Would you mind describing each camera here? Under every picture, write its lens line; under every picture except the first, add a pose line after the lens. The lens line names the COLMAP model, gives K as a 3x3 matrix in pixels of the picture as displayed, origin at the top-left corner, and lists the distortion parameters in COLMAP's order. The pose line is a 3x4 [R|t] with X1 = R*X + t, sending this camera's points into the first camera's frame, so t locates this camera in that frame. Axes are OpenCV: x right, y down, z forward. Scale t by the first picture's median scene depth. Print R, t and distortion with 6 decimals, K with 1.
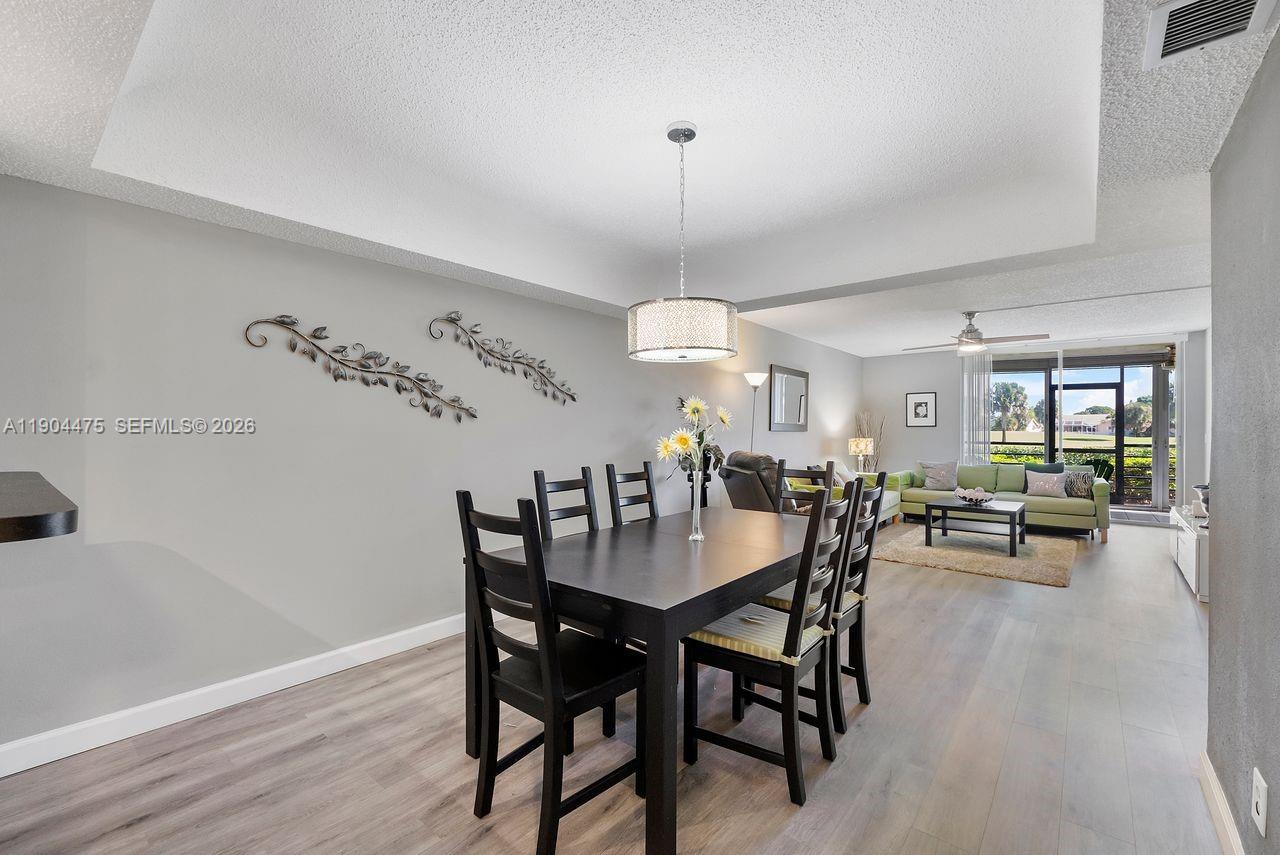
lens RADIAL K [[545.9, 0, 642.1], [0, 545.9, 431.3], [0, 0, 1]] dist [-0.000952, -0.000165]
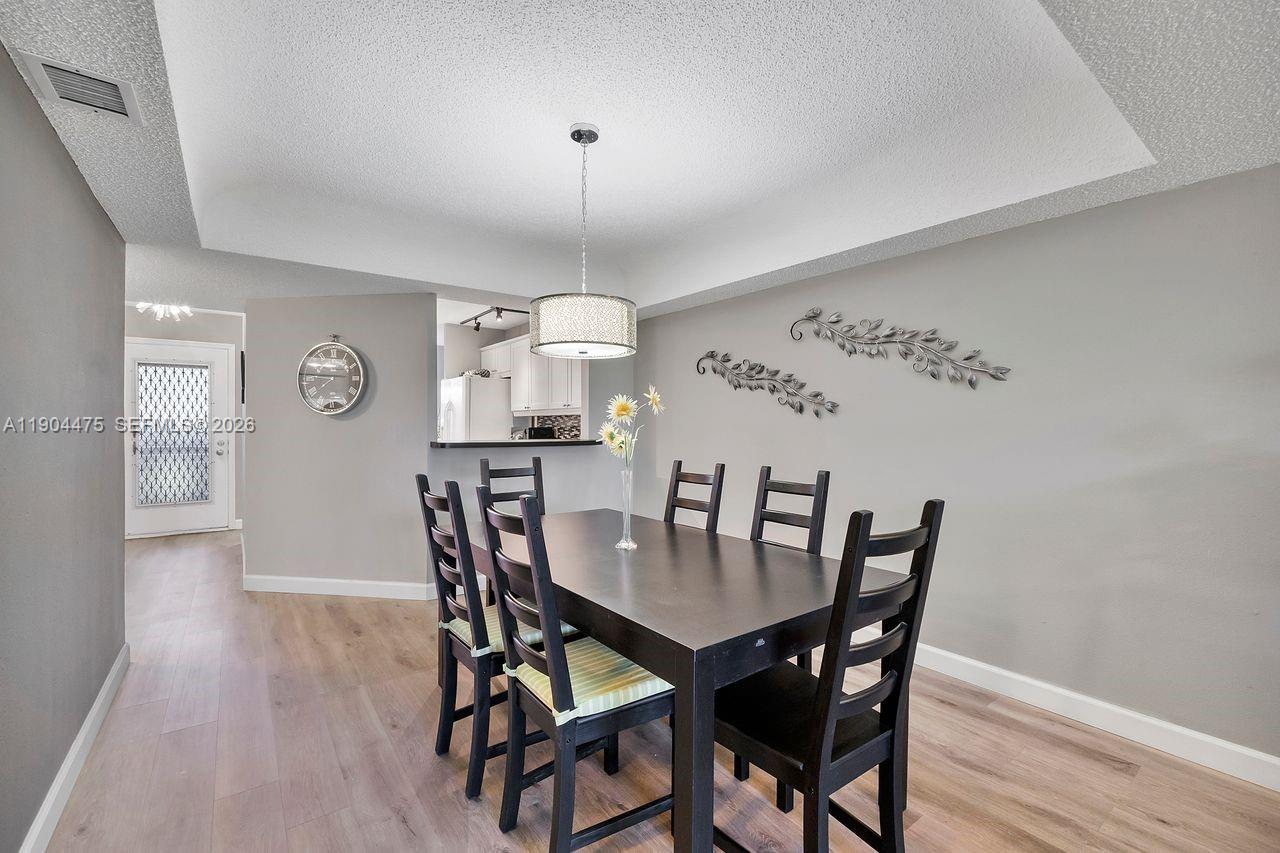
lens RADIAL K [[542.7, 0, 640.0], [0, 542.7, 426.5], [0, 0, 1]] dist [-0.002043, -0.000525]
pose [[-0.237869, 0.003200, -0.971292, 0.783011], [-0.008726, 0.999947, 0.005431, -0.002970], [0.971258, 0.009768, -0.237828, 1.016940]]
